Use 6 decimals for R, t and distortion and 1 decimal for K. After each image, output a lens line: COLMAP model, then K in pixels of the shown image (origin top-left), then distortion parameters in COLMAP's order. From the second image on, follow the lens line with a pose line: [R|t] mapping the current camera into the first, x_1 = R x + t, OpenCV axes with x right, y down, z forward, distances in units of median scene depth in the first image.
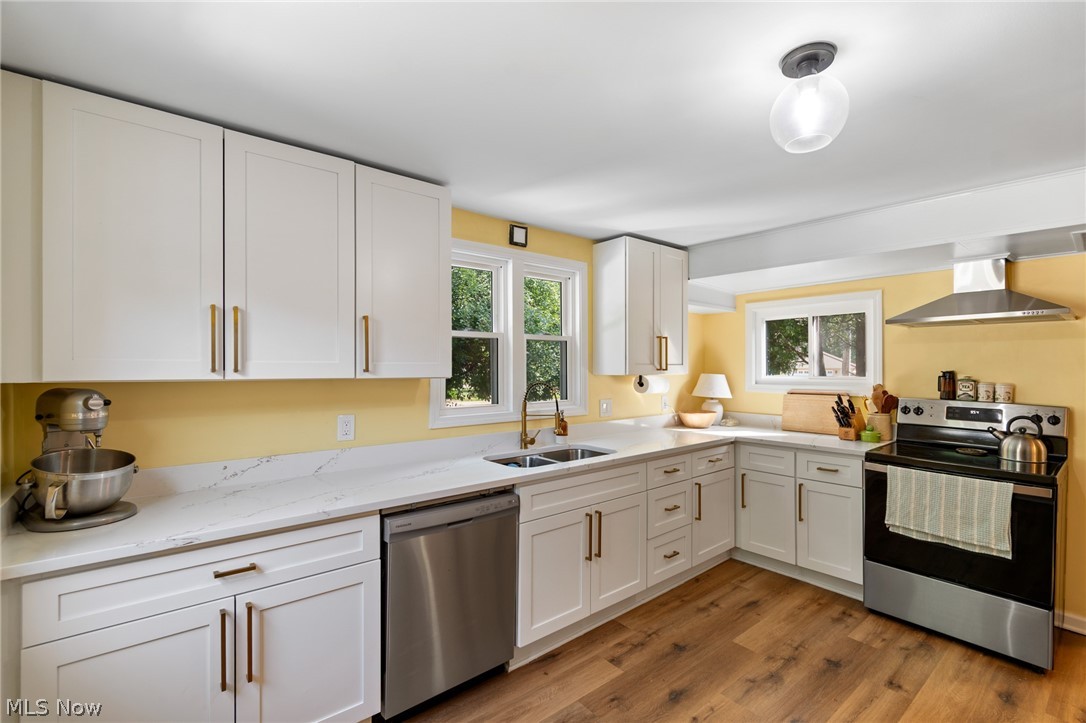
lens RADIAL K [[480.9, 0, 551.9], [0, 480.9, 369.1], [0, 0, 1]] dist [0.000757, -0.000090]
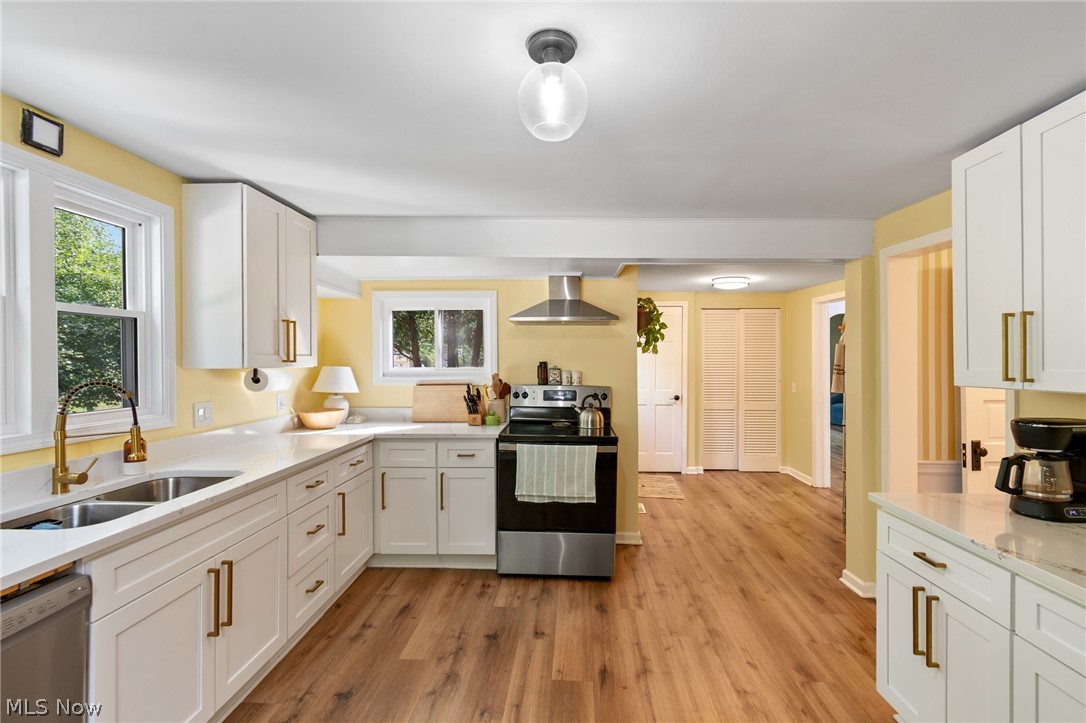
lens RADIAL K [[488.7, 0, 550.2], [0, 488.7, 362.5], [0, 0, 1]] dist [0.000288, -0.000430]
pose [[0.671754, -0.003513, 0.740766, -0.101164], [0.004272, 0.999990, 0.000868, 0.005222], [-0.740762, 0.002581, 0.671763, 0.146507]]
